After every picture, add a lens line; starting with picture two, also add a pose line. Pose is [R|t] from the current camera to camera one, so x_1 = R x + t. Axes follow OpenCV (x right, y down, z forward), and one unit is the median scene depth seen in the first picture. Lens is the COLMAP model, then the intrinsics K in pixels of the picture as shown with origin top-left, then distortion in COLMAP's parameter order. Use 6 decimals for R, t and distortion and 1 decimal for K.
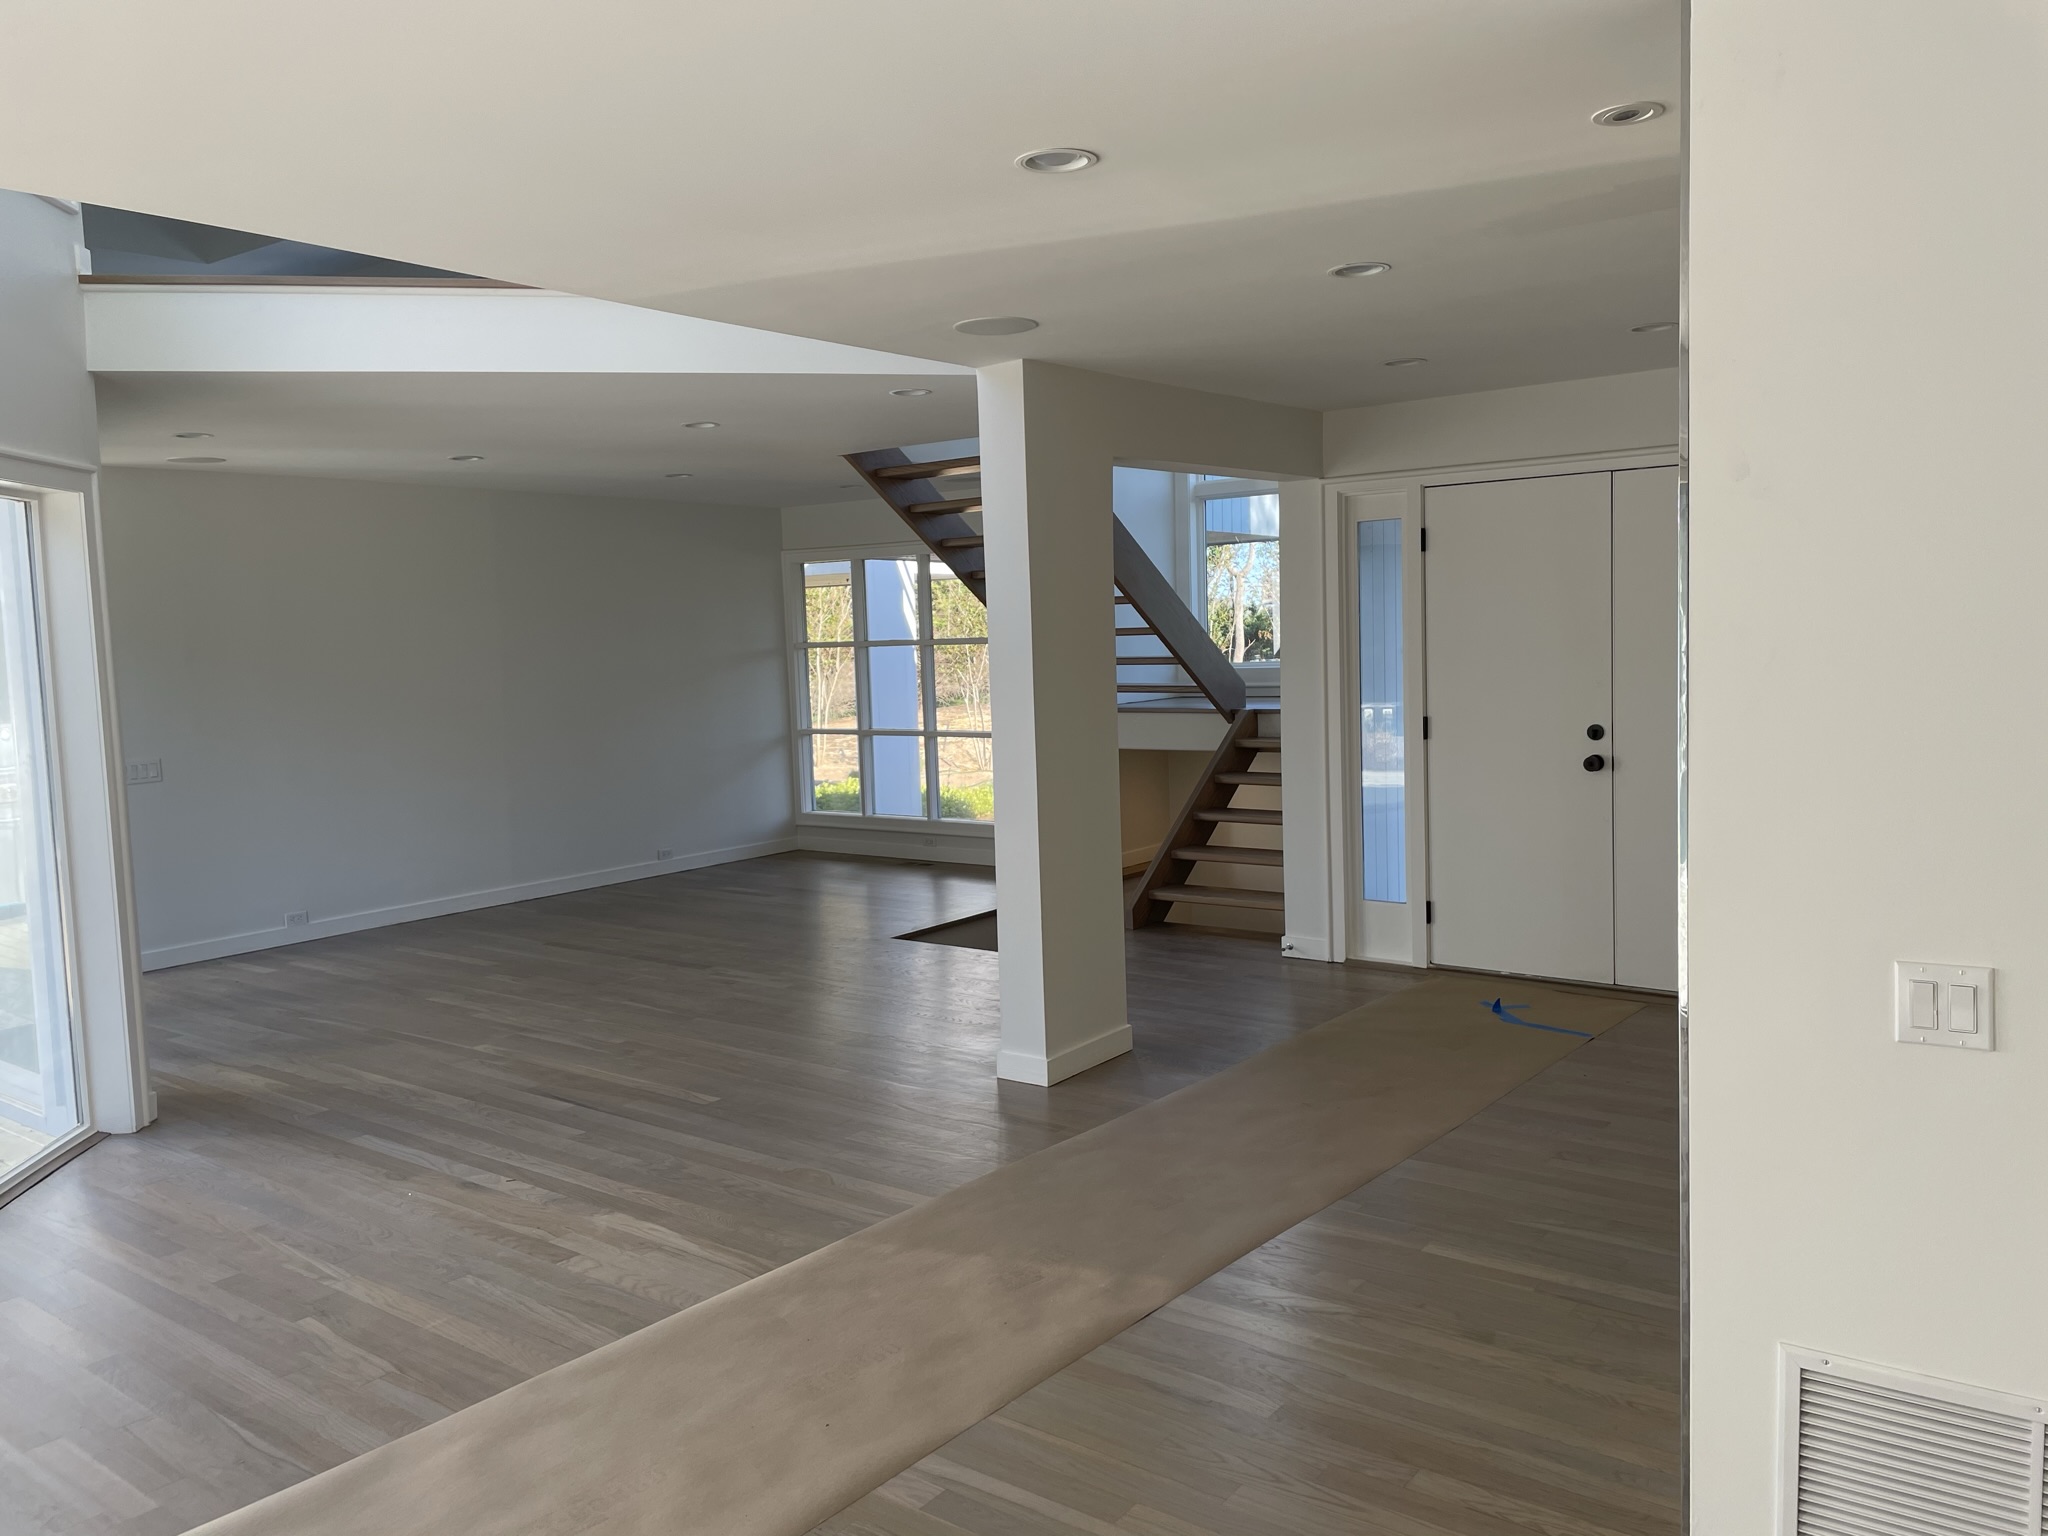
lens RADIAL K [[1545.5, 0, 1038.9], [0, 1545.5, 748.9], [0, 0, 1]] dist [0.067331, -0.062507]
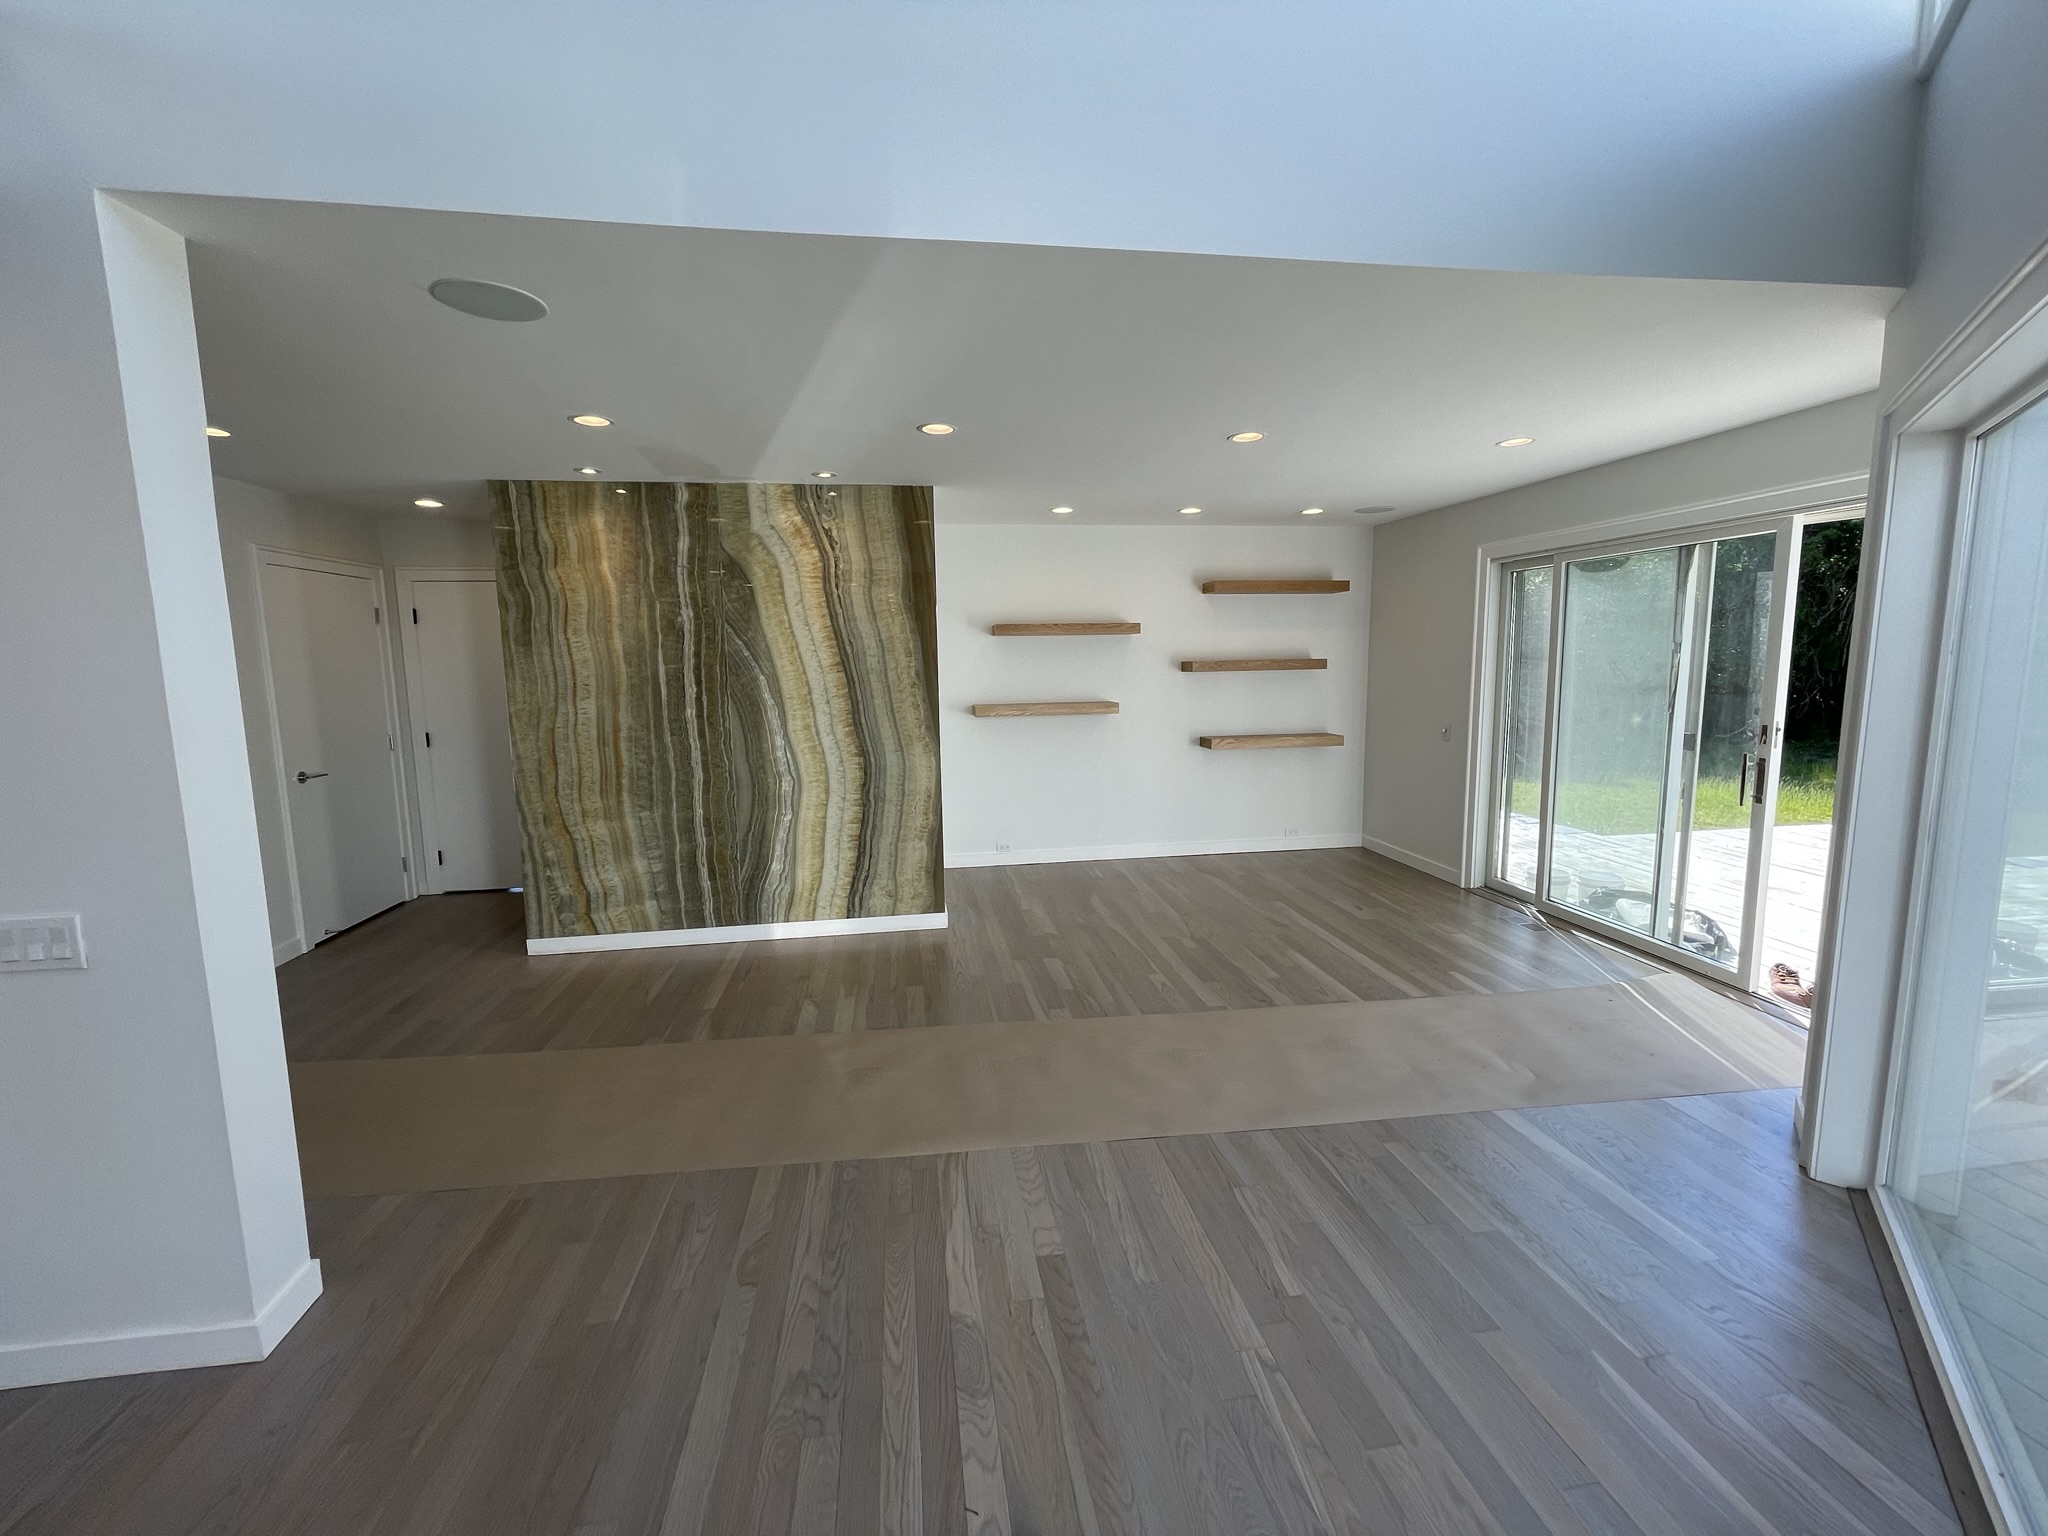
lens RADIAL K [[827.1, 0, 1022.0], [0, 827.1, 764.2], [0, 0, 1]] dist [-0.001400, 0.000300]
pose [[-0.709295, -0.048794, 0.703221, -0.633771], [0.092432, 0.982550, 0.161406, -0.074767], [-0.698826, 0.179484, -0.692407, 1.291612]]
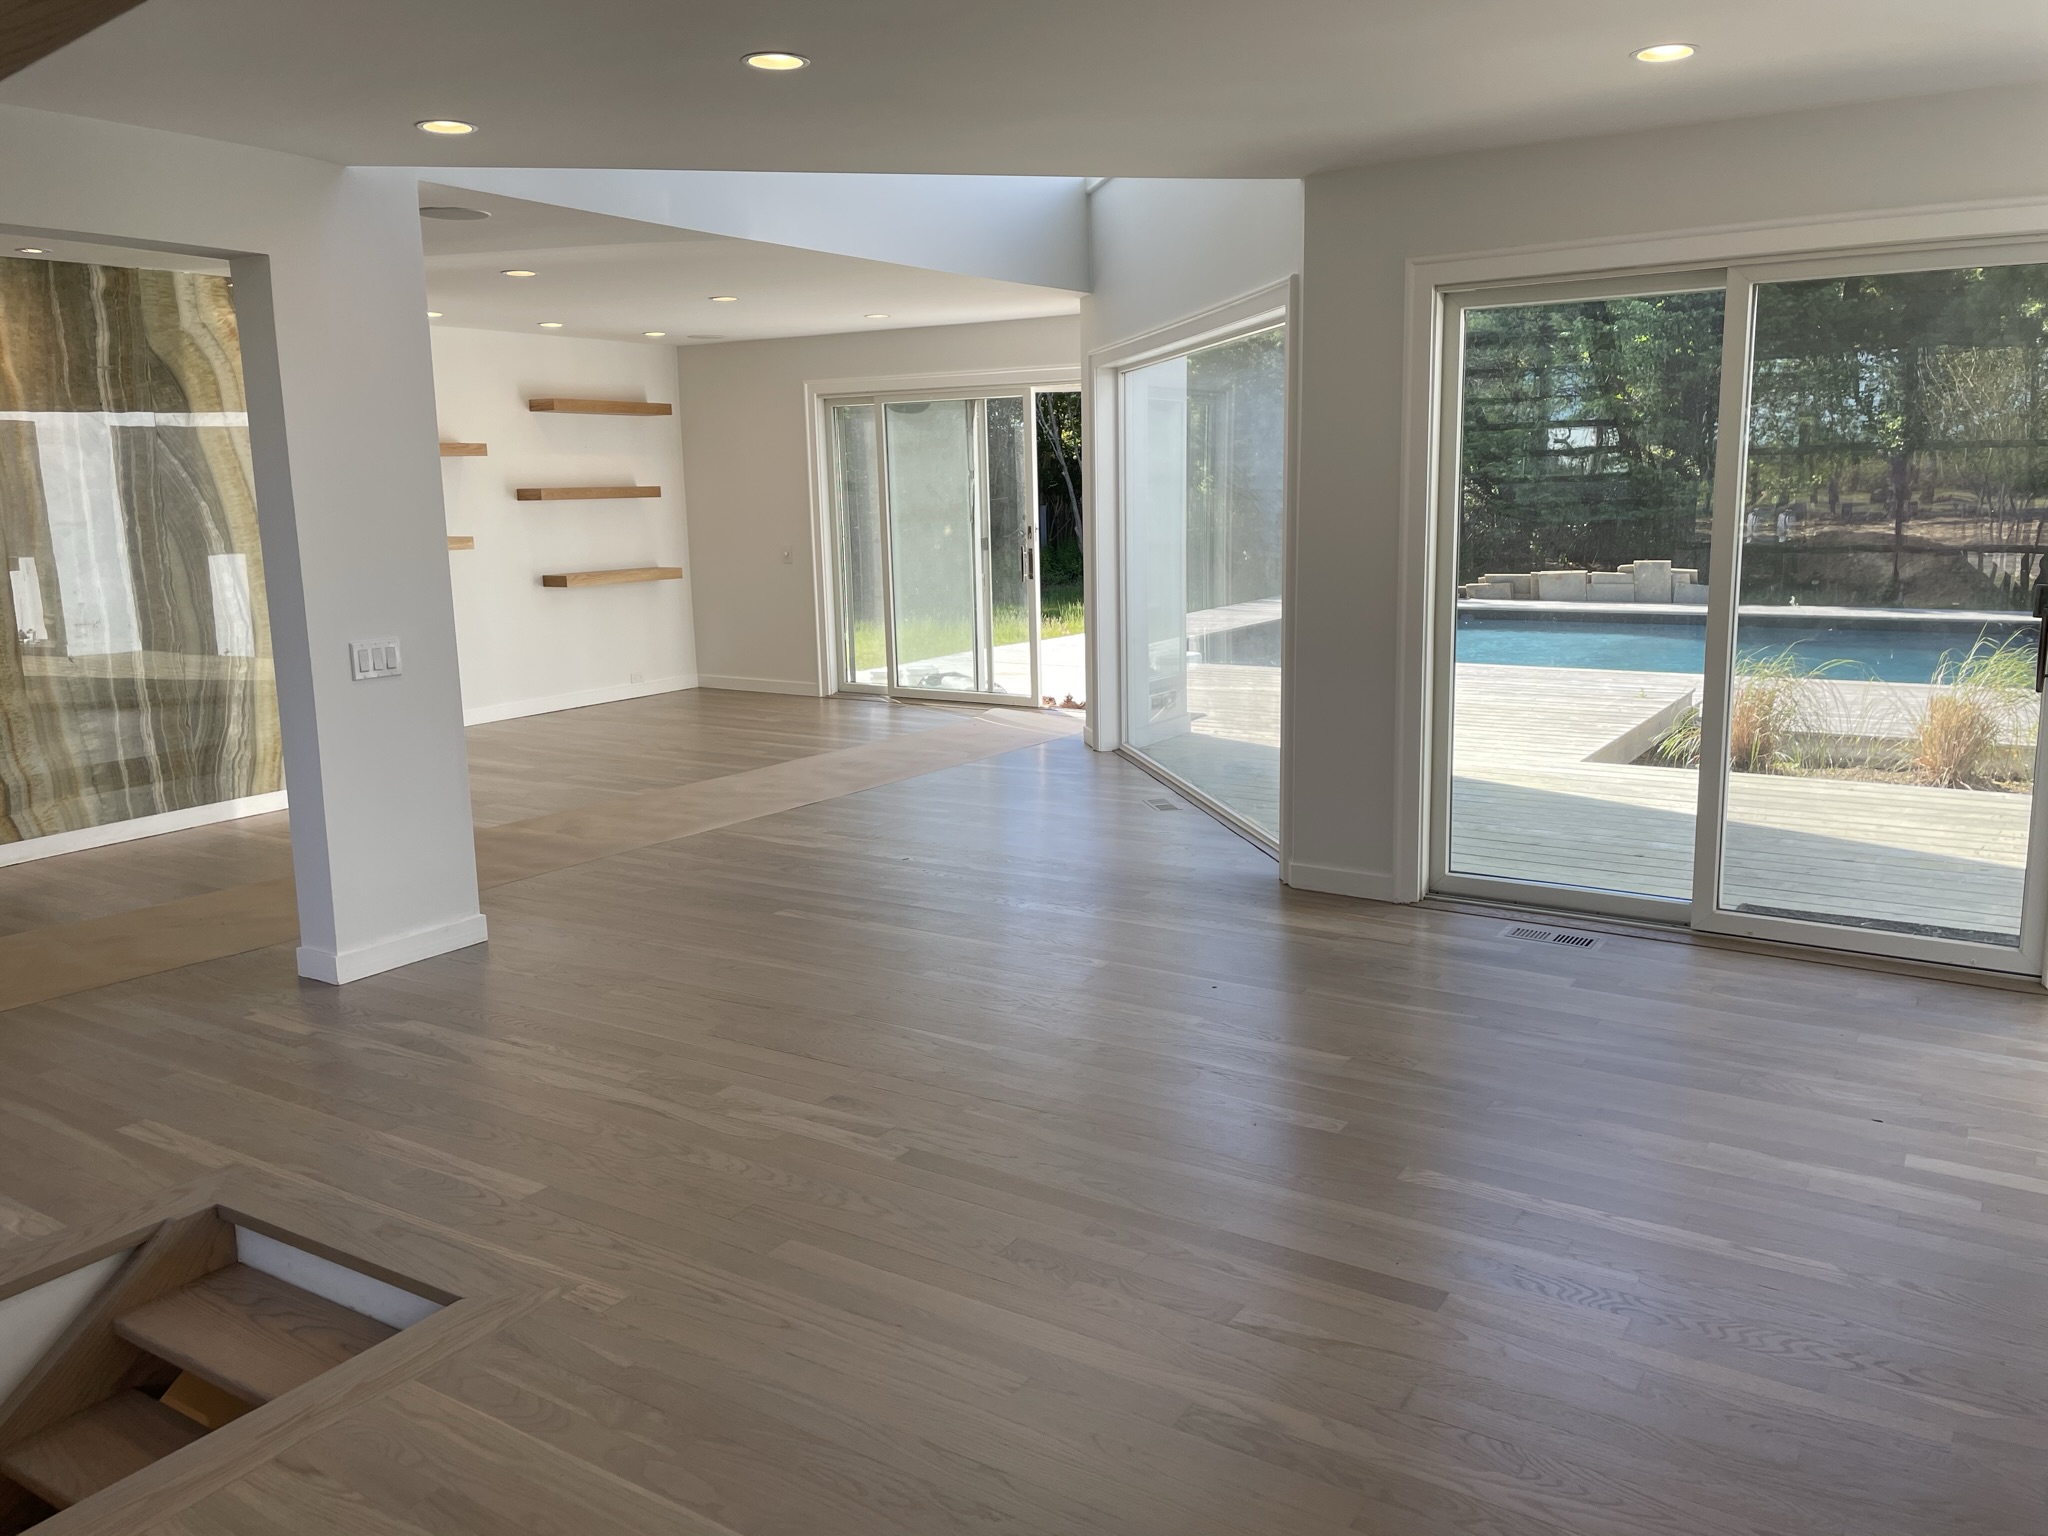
lens RADIAL K [[1550.3, 0, 1029.1], [0, 1550.3, 751.1], [0, 0, 1]] dist [0.085992, -0.119345]
pose [[-0.996463, 0.061015, -0.057787, -0.415224], [0.044585, 0.966723, 0.251909, -0.175833], [0.071234, 0.248442, -0.966024, 2.570258]]
